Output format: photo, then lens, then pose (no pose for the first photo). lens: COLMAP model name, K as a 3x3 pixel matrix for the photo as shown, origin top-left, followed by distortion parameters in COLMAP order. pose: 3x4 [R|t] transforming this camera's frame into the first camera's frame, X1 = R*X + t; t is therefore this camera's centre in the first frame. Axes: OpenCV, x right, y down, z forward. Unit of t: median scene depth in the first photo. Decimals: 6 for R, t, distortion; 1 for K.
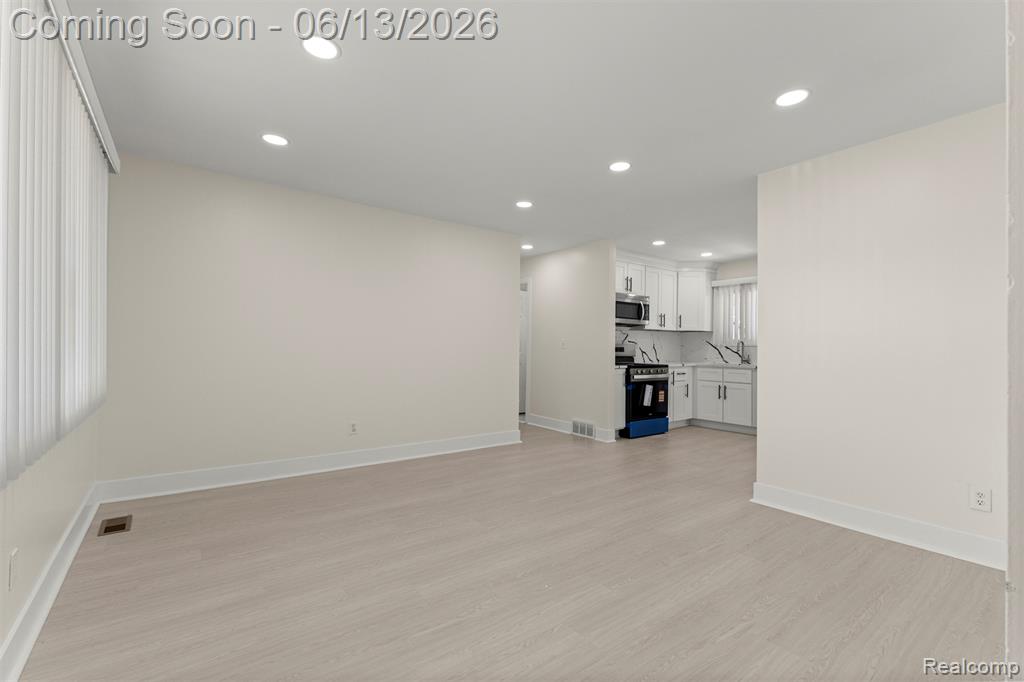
lens RADIAL K [[448.9, 0, 506.6], [0, 448.9, 343.5], [0, 0, 1]] dist [0.017845, -0.003152]
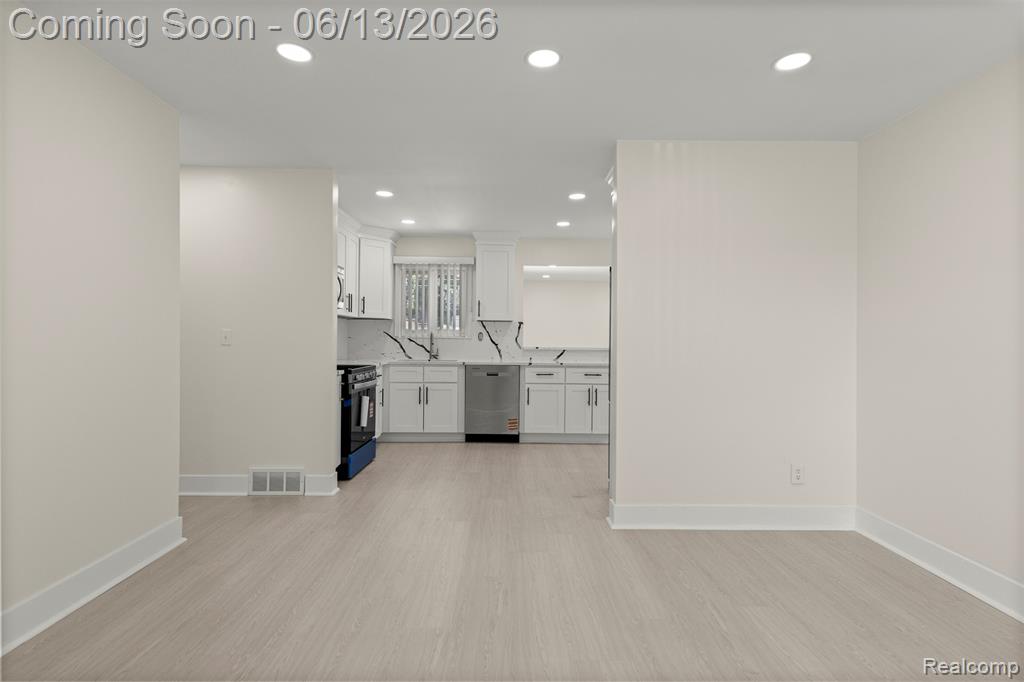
lens RADIAL K [[530.4, 0, 515.8], [0, 530.4, 336.7], [0, 0, 1]] dist [0.034023, -0.000491]
pose [[0.583080, -0.005066, 0.812399, -0.195872], [-0.005970, 0.999927, 0.010520, -0.008550], [-0.812393, -0.010984, 0.583007, 0.306744]]
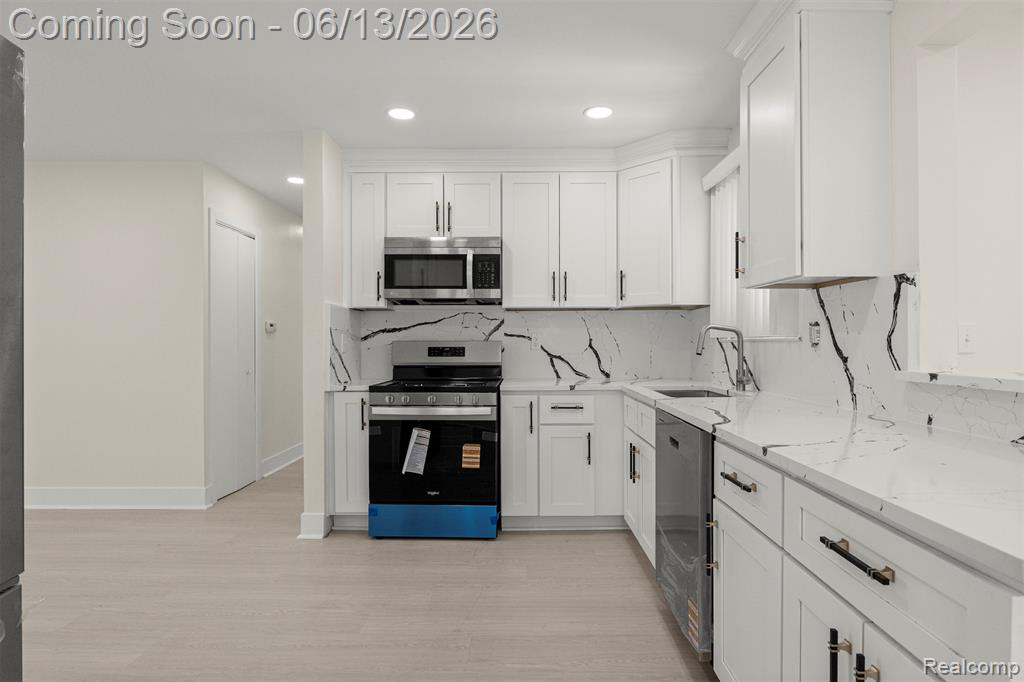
lens RADIAL K [[544.8, 0, 517.1], [0, 544.8, 347.6], [0, 0, 1]] dist [-0.000928, -0.001866]
pose [[0.795907, -0.008589, -0.605357, 0.672197], [0.014715, 0.999878, 0.005161, 0.006623], [0.605240, -0.013016, 0.795937, 0.566861]]
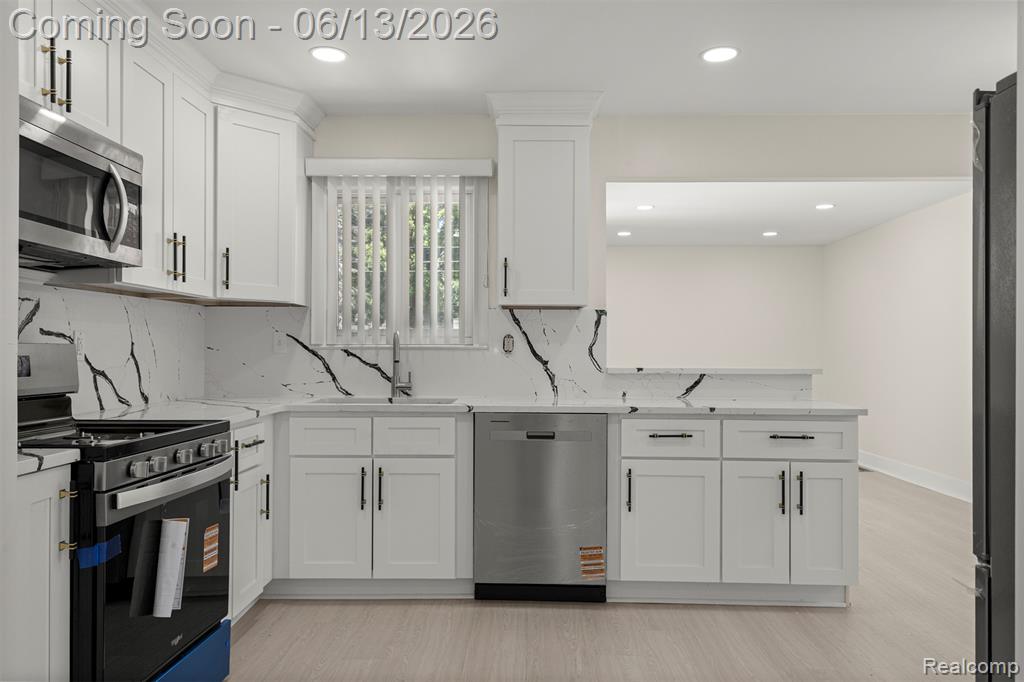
lens RADIAL K [[761.1, 0, 518.6], [0, 761.1, 347.0], [0, 0, 1]] dist [0.058240, -0.021378]
pose [[0.612606, -0.005069, 0.790372, 0.102278], [-0.000237, 0.999978, 0.006597, 0.000775], [-0.790388, -0.004228, 0.612592, 0.565837]]
